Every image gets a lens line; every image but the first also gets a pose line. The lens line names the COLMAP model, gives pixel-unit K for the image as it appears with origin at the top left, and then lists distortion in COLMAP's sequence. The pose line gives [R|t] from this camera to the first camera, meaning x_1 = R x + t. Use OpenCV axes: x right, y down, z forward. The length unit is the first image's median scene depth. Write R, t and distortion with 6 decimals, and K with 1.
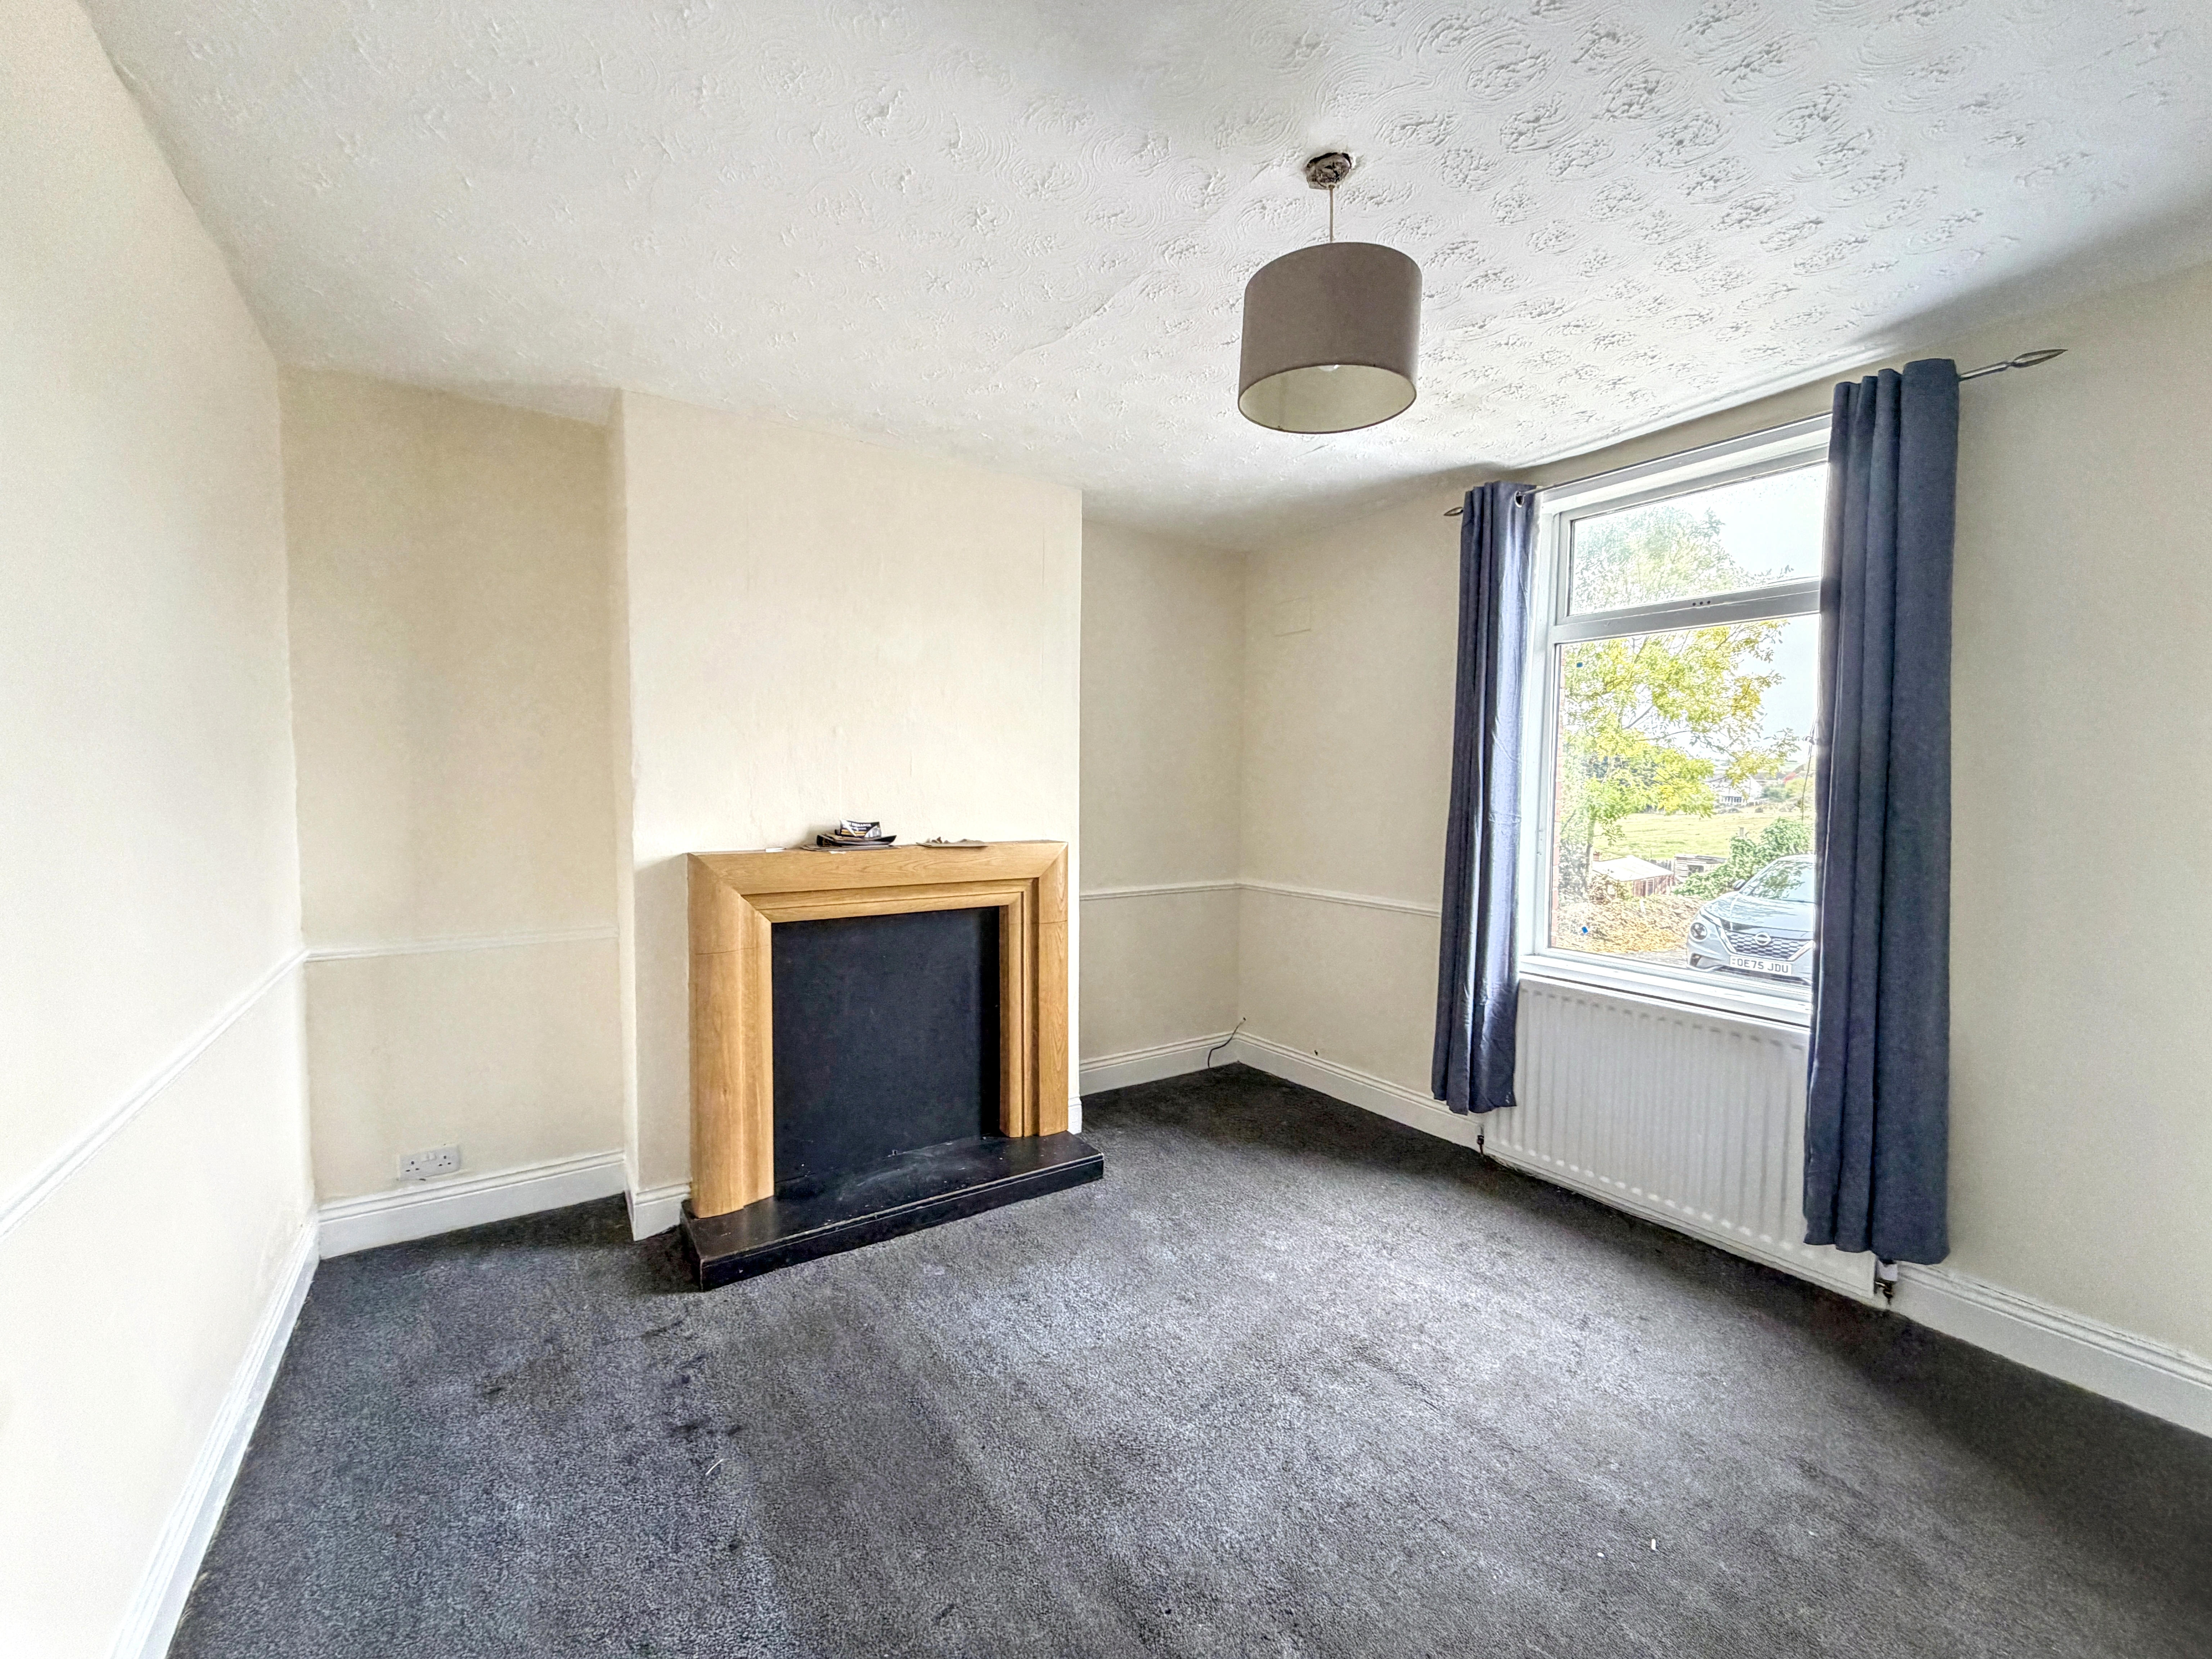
lens RADIAL K [[883.7, 0, 1098.3], [0, 883.7, 831.2], [0, 0, 1]] dist [-0.001651, 0.000123]
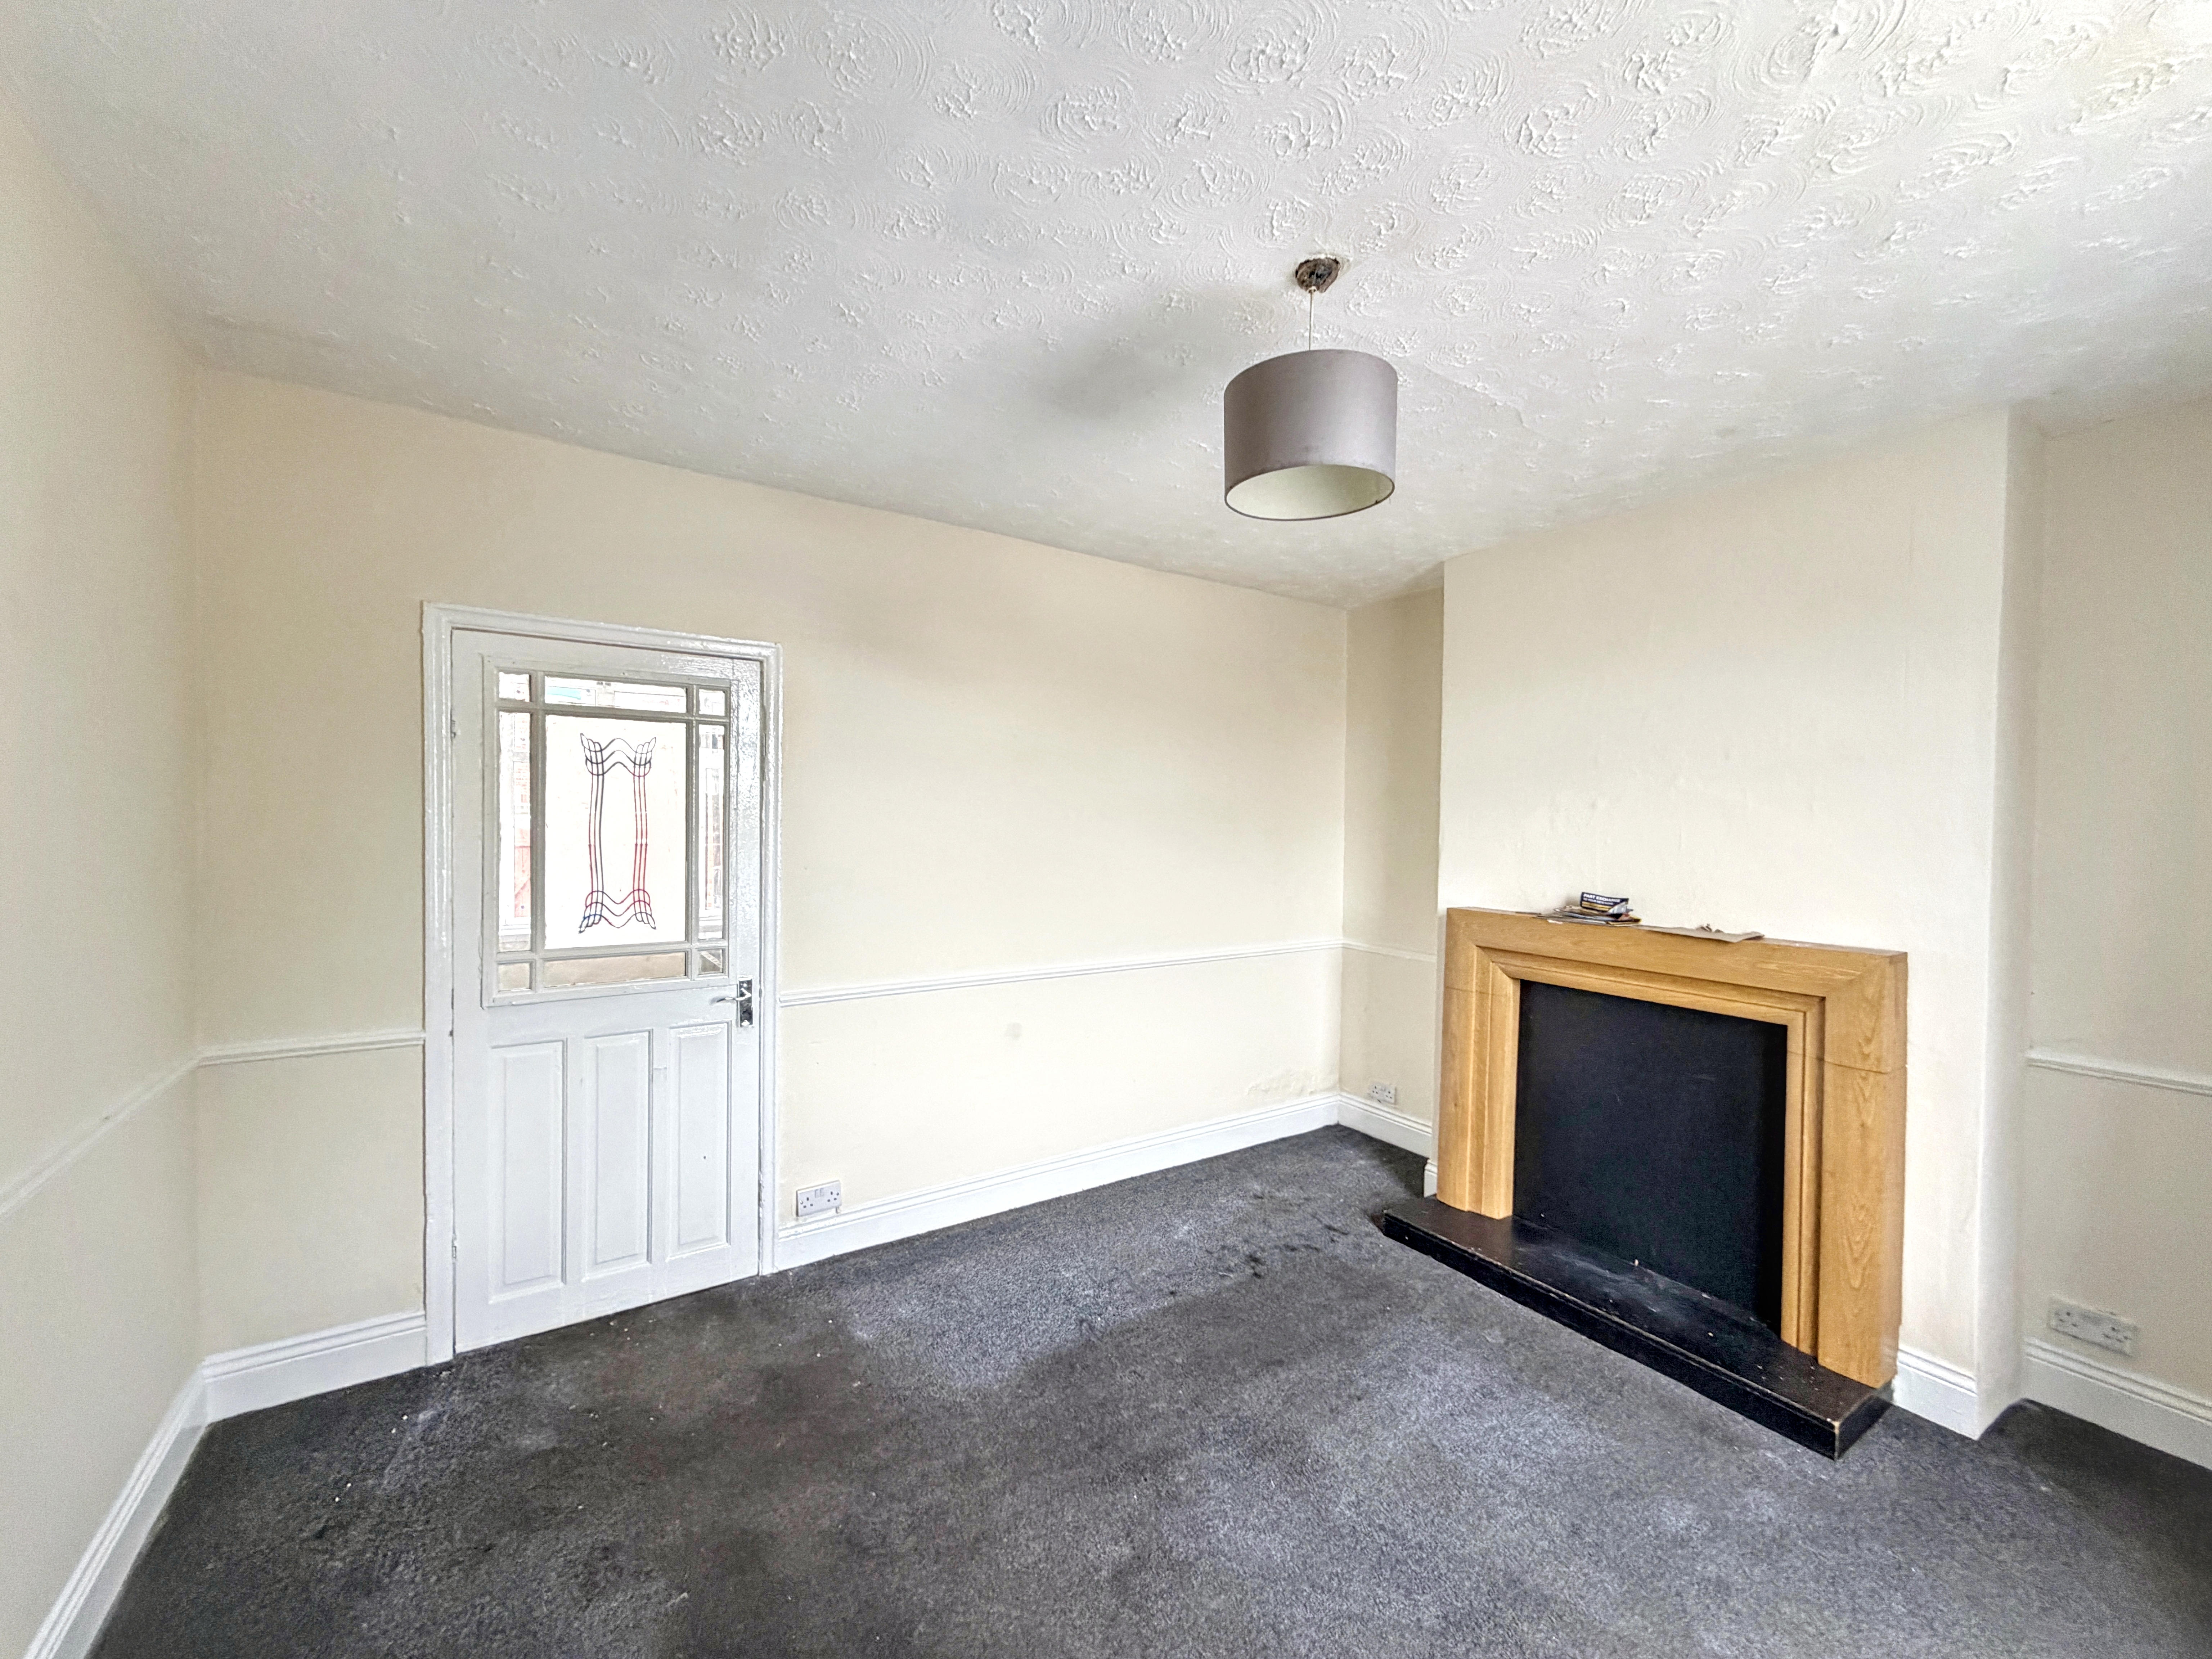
lens RADIAL K [[883.7, 0, 1098.3], [0, 883.7, 831.2], [0, 0, 1]] dist [-0.001651, 0.000123]
pose [[-0.004127, 0.007340, -0.999965, 0.744775], [-0.075998, 0.997079, 0.007632, -0.049093], [0.997099, 0.076027, -0.003557, 0.455916]]
